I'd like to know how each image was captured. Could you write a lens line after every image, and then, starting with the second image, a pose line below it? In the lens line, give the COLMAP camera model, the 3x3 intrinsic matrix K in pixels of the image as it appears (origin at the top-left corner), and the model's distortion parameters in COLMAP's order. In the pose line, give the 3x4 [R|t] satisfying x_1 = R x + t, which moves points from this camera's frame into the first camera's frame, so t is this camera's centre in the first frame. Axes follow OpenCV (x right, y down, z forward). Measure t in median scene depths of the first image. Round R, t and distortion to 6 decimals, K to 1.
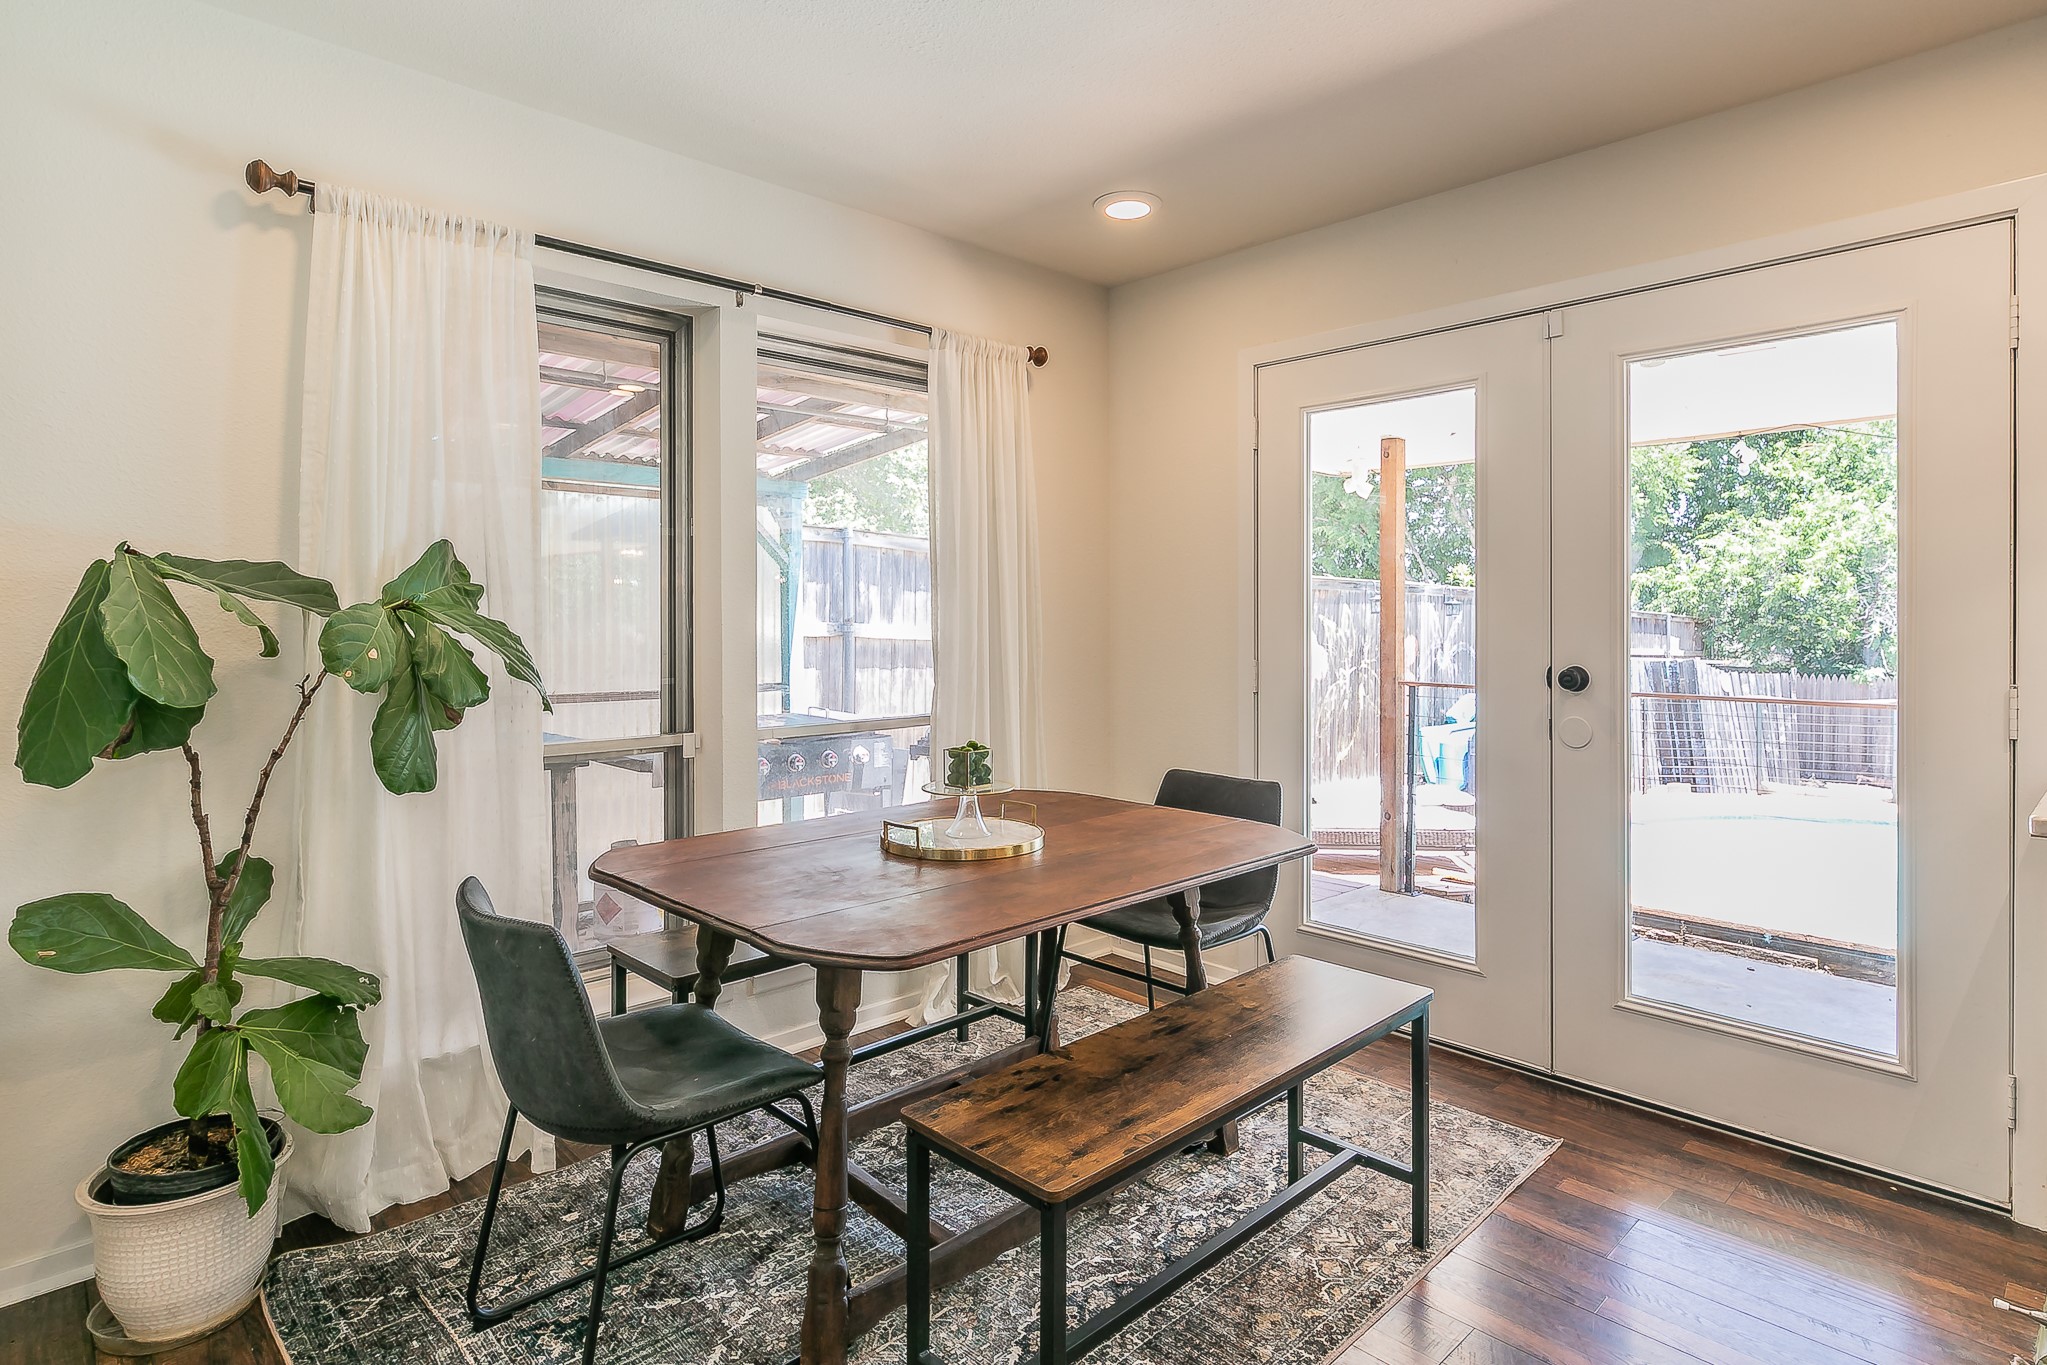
lens RADIAL K [[1062.6, 0, 1015.9], [0, 1062.6, 629.7], [0, 0, 1]] dist [0.006205, 0.001109]
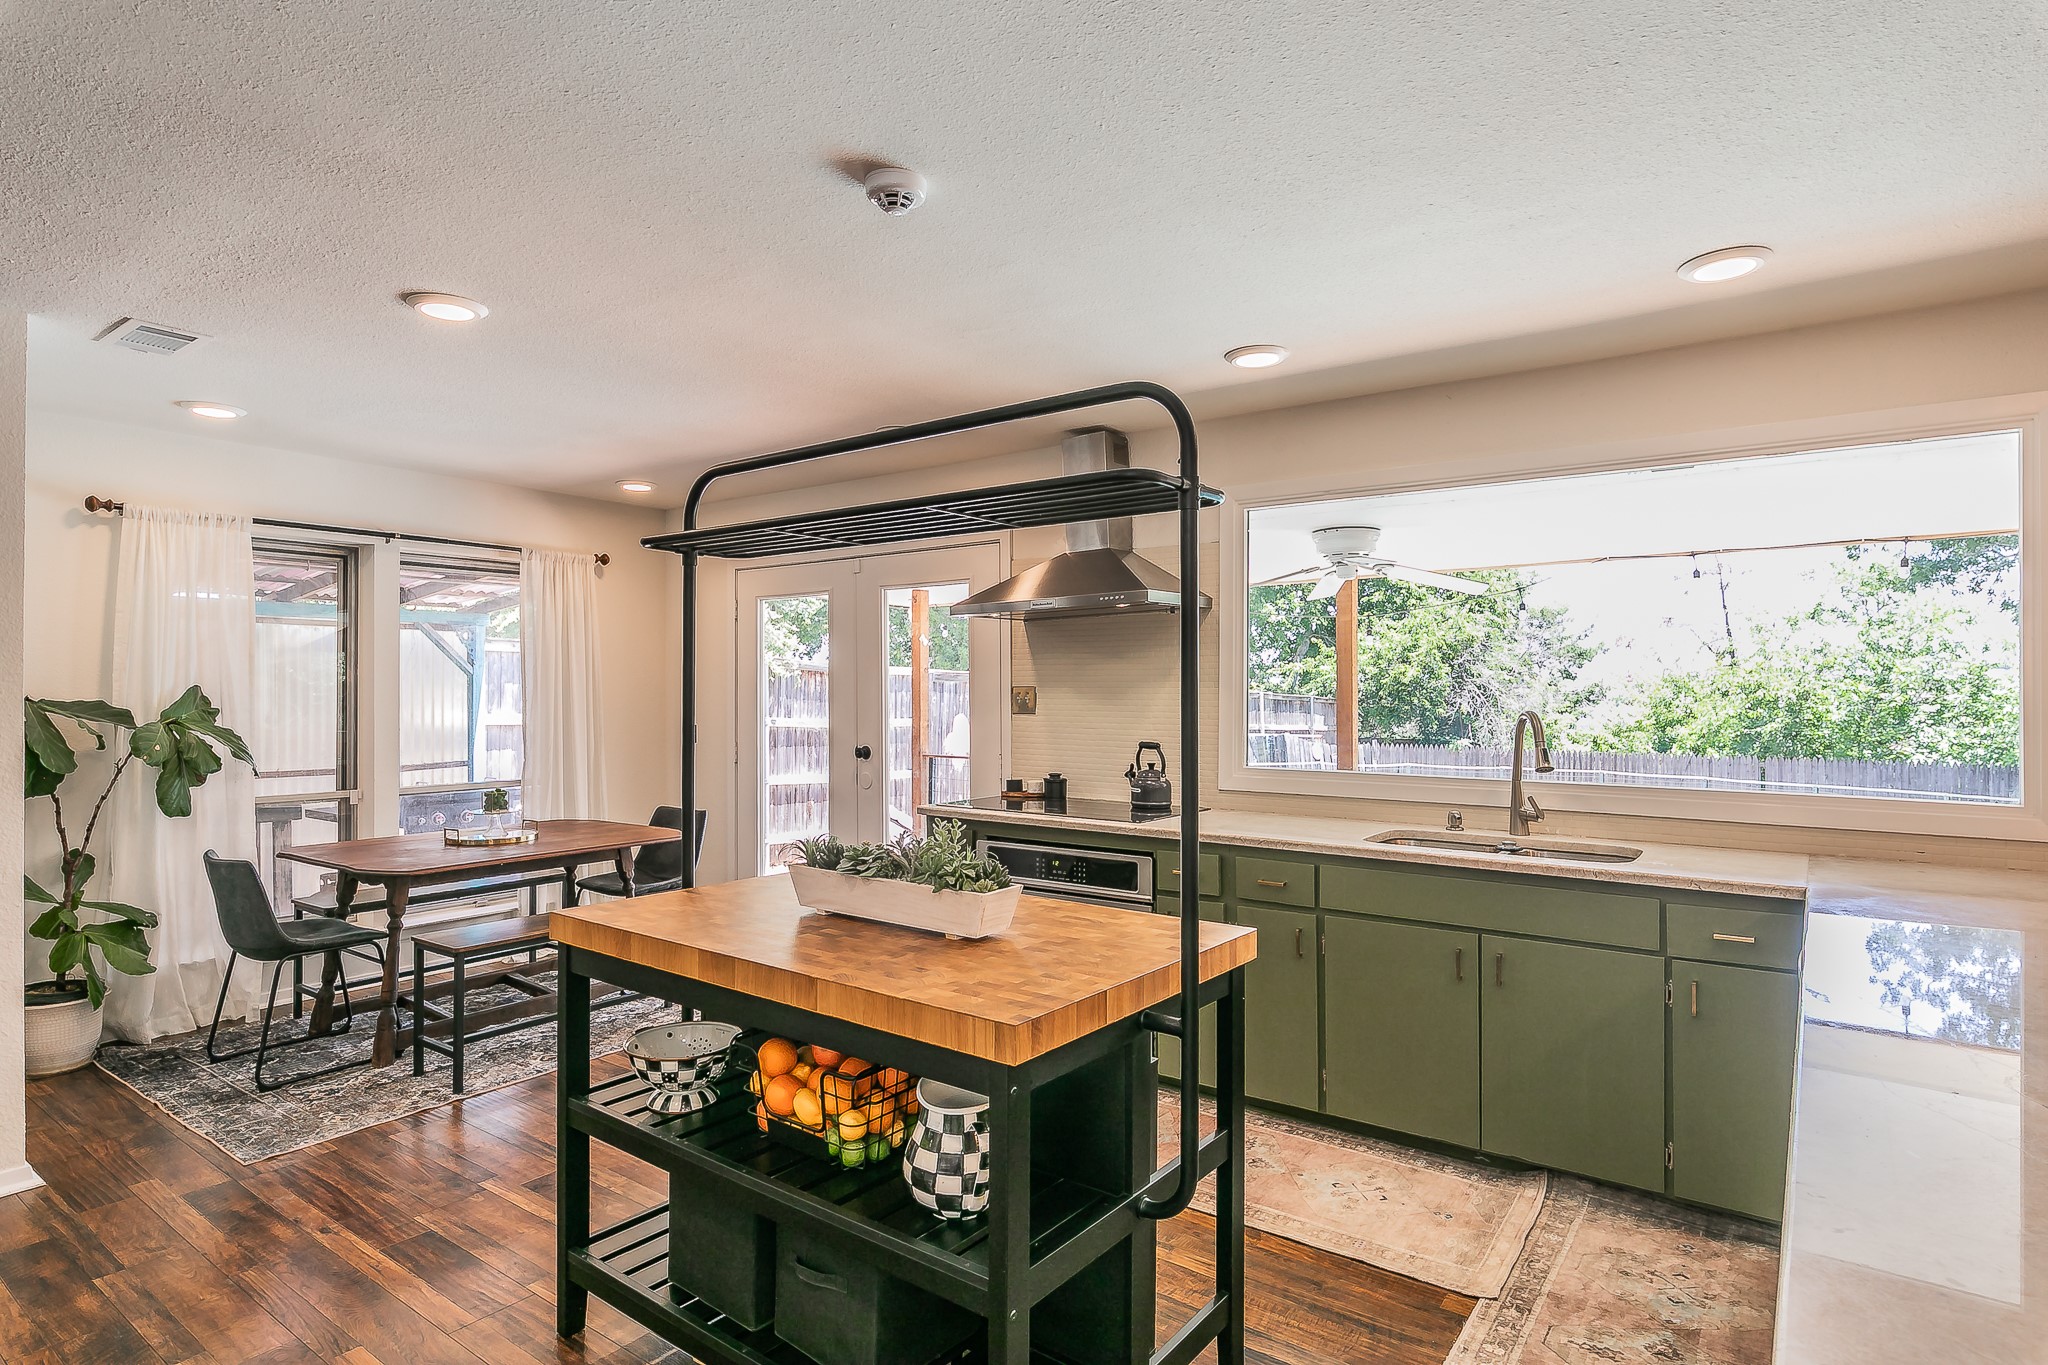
lens RADIAL K [[1052.1, 0, 1033.0], [0, 1052.1, 689.4], [0, 0, 1]] dist [0.000820, -0.002129]
pose [[0.982175, -0.000146, 0.187968, 0.605434], [0.003078, 0.999878, -0.015308, -0.048037], [-0.187942, 0.015614, 0.982056, -1.178697]]
